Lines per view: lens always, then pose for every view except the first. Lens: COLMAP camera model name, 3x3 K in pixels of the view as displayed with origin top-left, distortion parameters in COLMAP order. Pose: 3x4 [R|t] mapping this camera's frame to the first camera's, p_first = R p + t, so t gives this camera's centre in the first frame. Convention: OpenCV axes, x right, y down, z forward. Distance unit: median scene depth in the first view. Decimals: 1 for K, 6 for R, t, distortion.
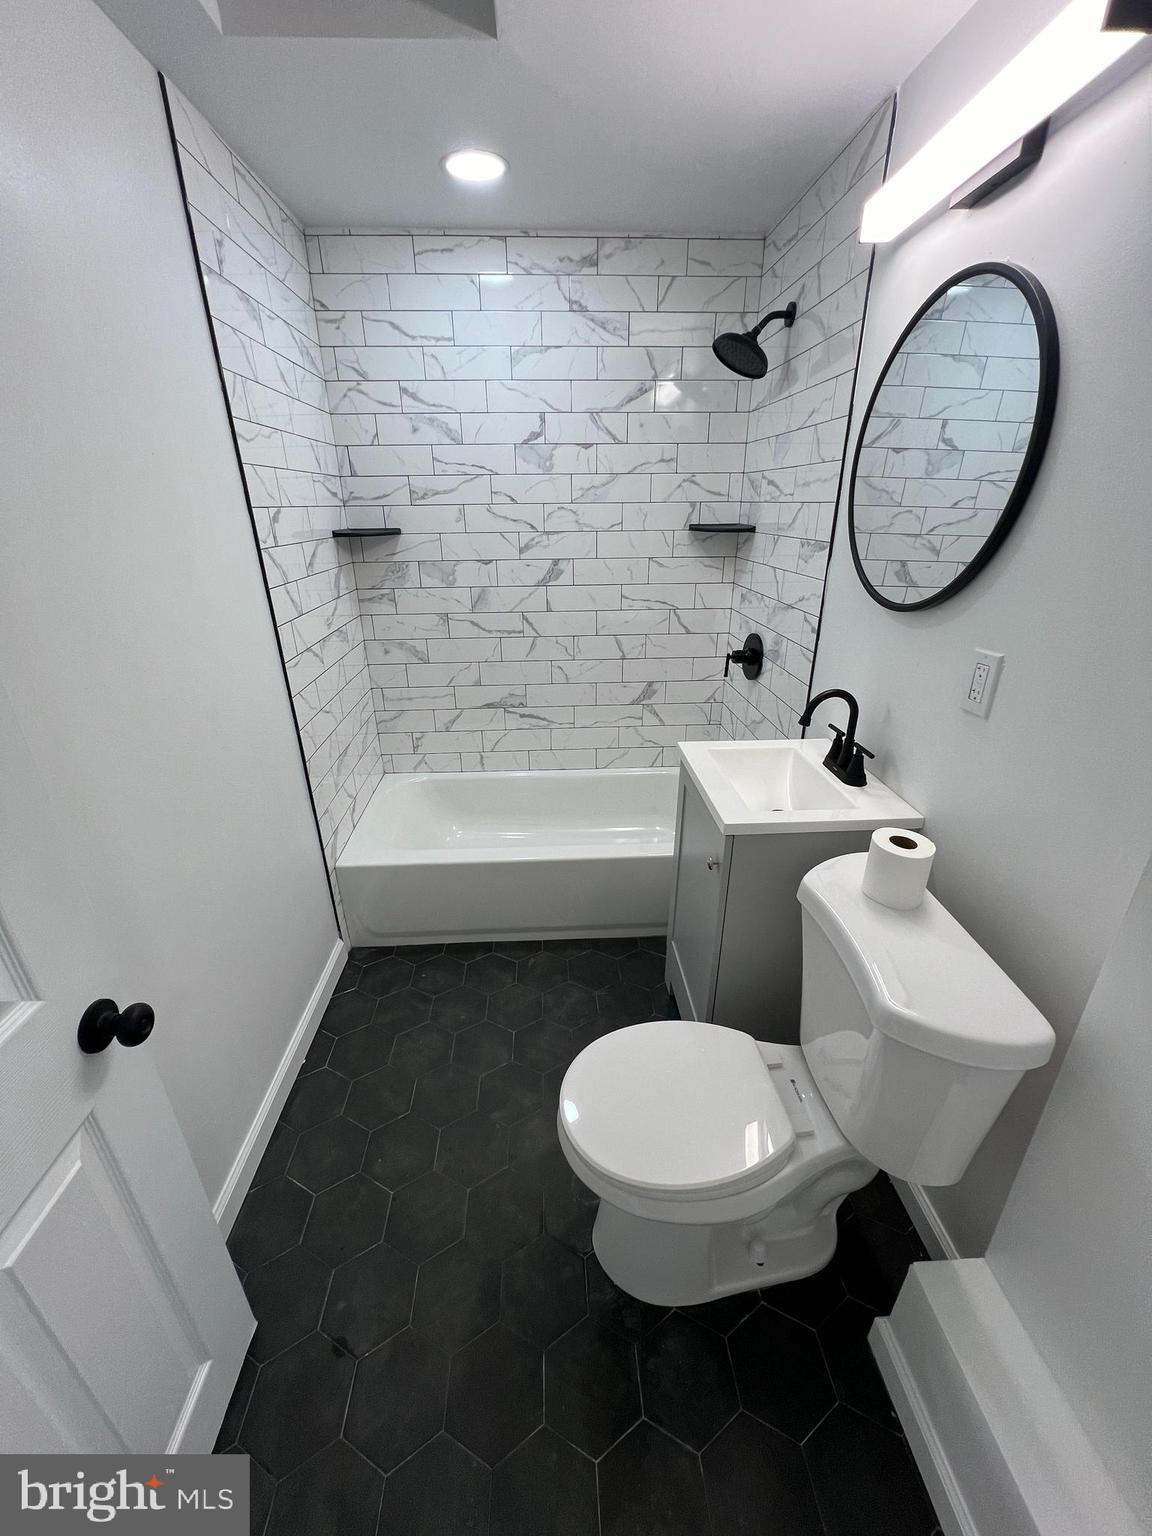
lens RADIAL K [[611.0, 0, 575.1], [0, 611.0, 766.9], [0, 0, 1]] dist [-0.001603, 0.001428]
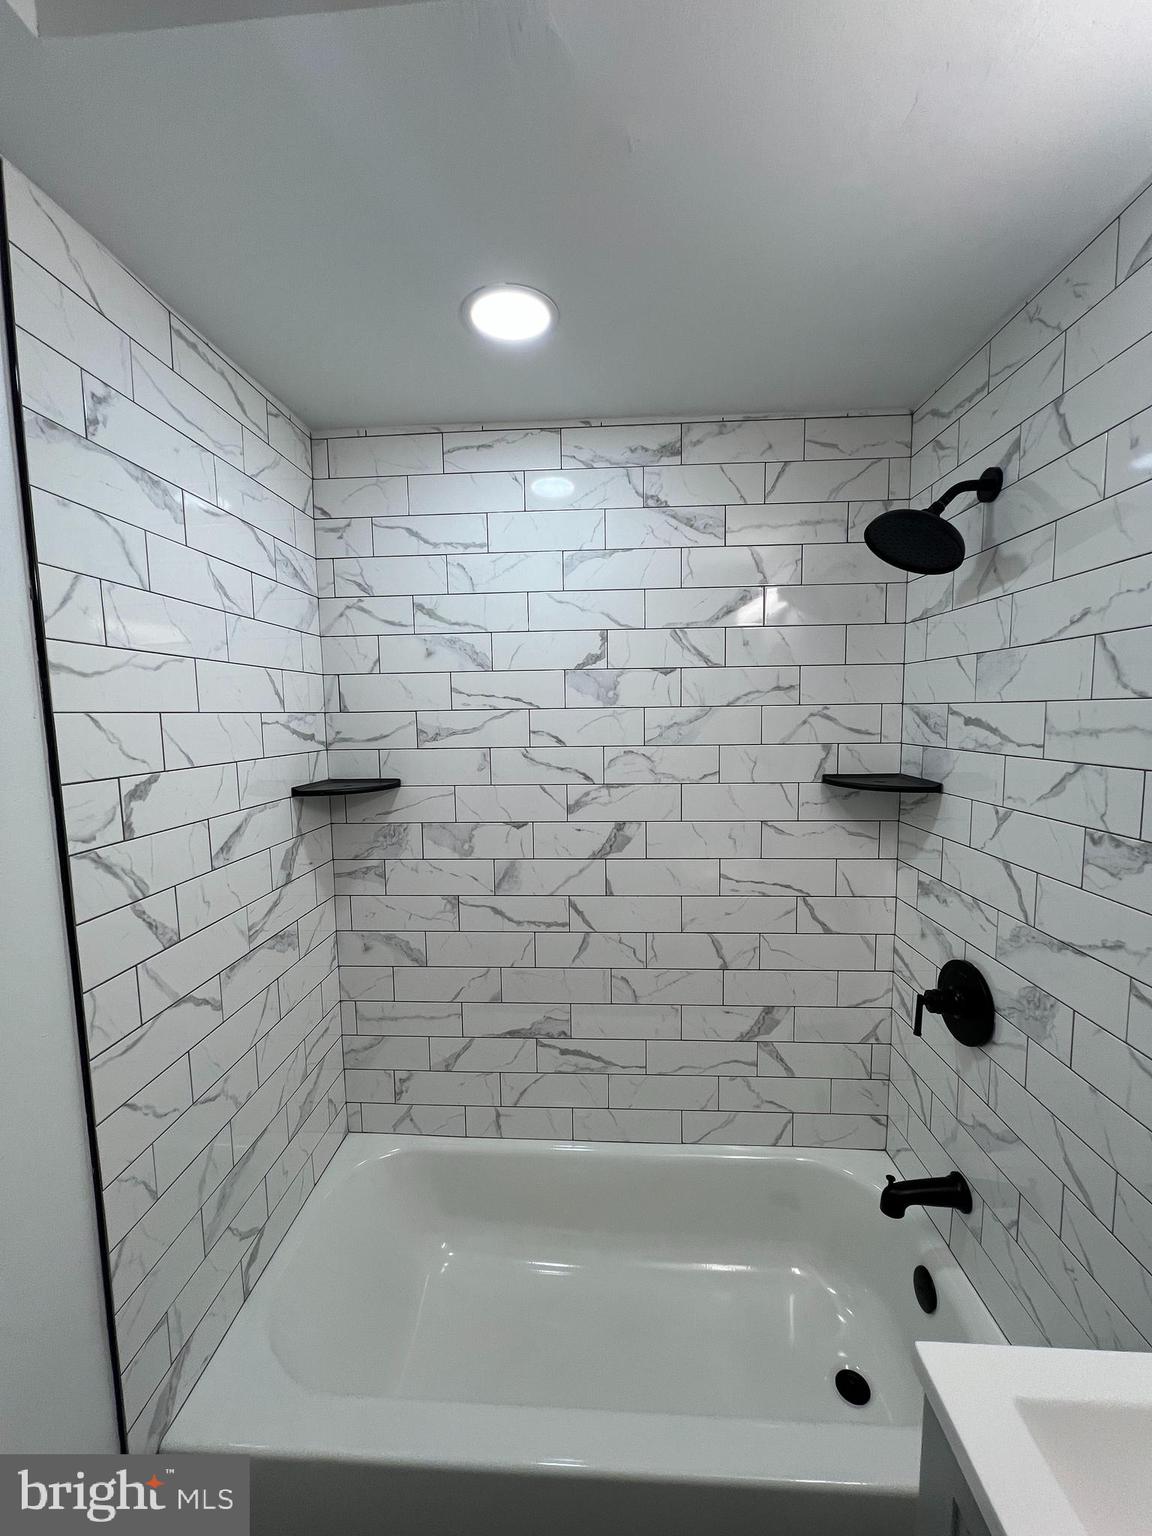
lens RADIAL K [[611.0, 0, 574.5], [0, 611.0, 770.0], [0, 0, 1]] dist [-0.001603, 0.001428]
pose [[0.993820, 0.005371, -0.110874, -0.007847], [-0.039317, 0.951110, -0.306341, -0.201356], [0.103808, 0.308807, 0.945443, 0.367357]]
